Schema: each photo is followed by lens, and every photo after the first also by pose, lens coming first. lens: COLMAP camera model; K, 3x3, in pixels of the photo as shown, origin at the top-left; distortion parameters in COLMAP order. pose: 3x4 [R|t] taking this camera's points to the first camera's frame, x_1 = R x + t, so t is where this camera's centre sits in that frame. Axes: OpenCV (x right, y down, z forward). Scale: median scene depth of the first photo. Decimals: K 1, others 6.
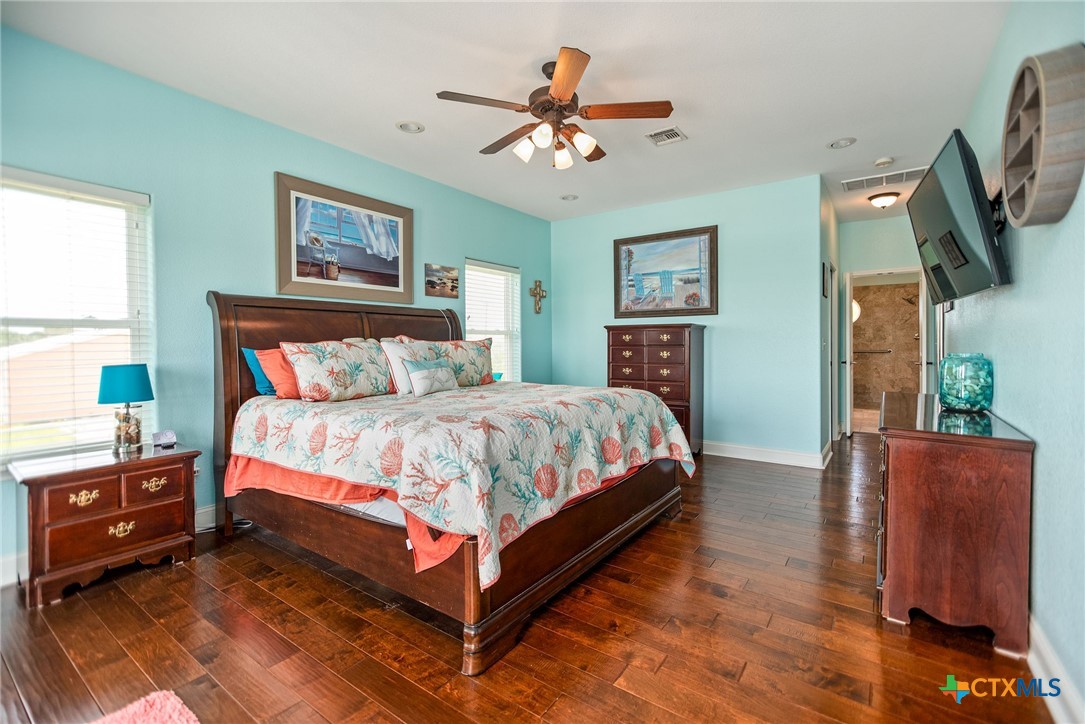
lens RADIAL K [[483.5, 0, 545.6], [0, 483.5, 356.1], [0, 0, 1]] dist [0.003286, 0.001954]
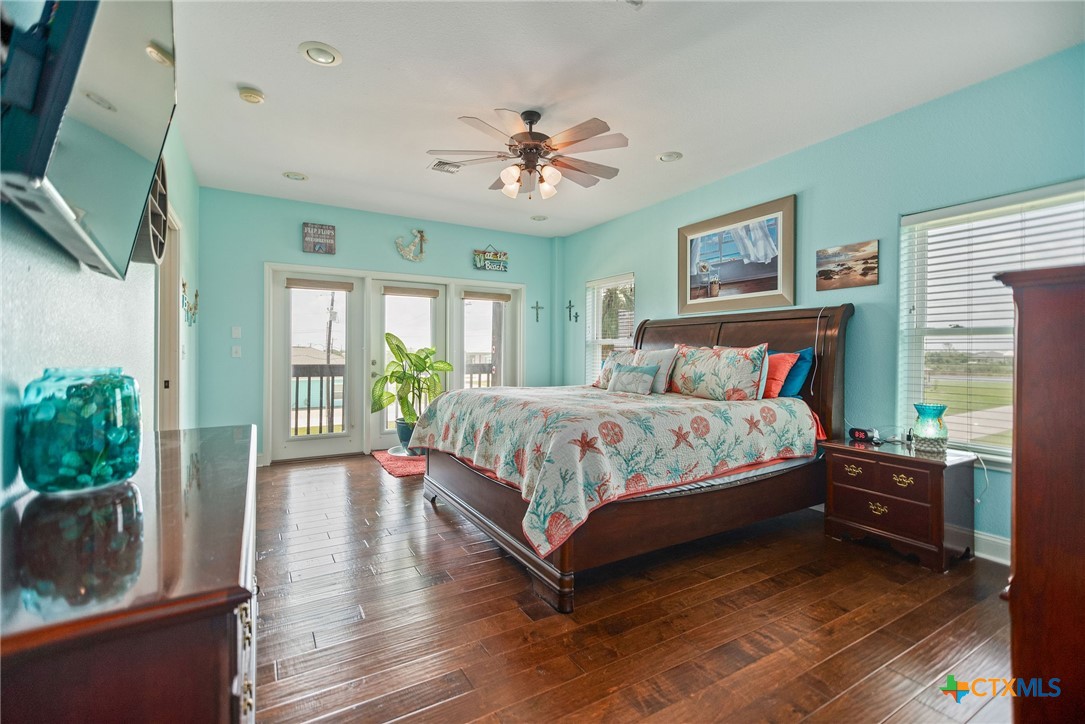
lens RADIAL K [[483.5, 0, 547.3], [0, 483.5, 354.4], [0, 0, 1]] dist [0.003286, 0.001954]
pose [[-0.397658, 0.009172, -0.917488, 0.719614], [-0.024073, 0.999502, 0.020425, -0.029810], [0.917218, 0.030209, -0.397239, 0.998543]]
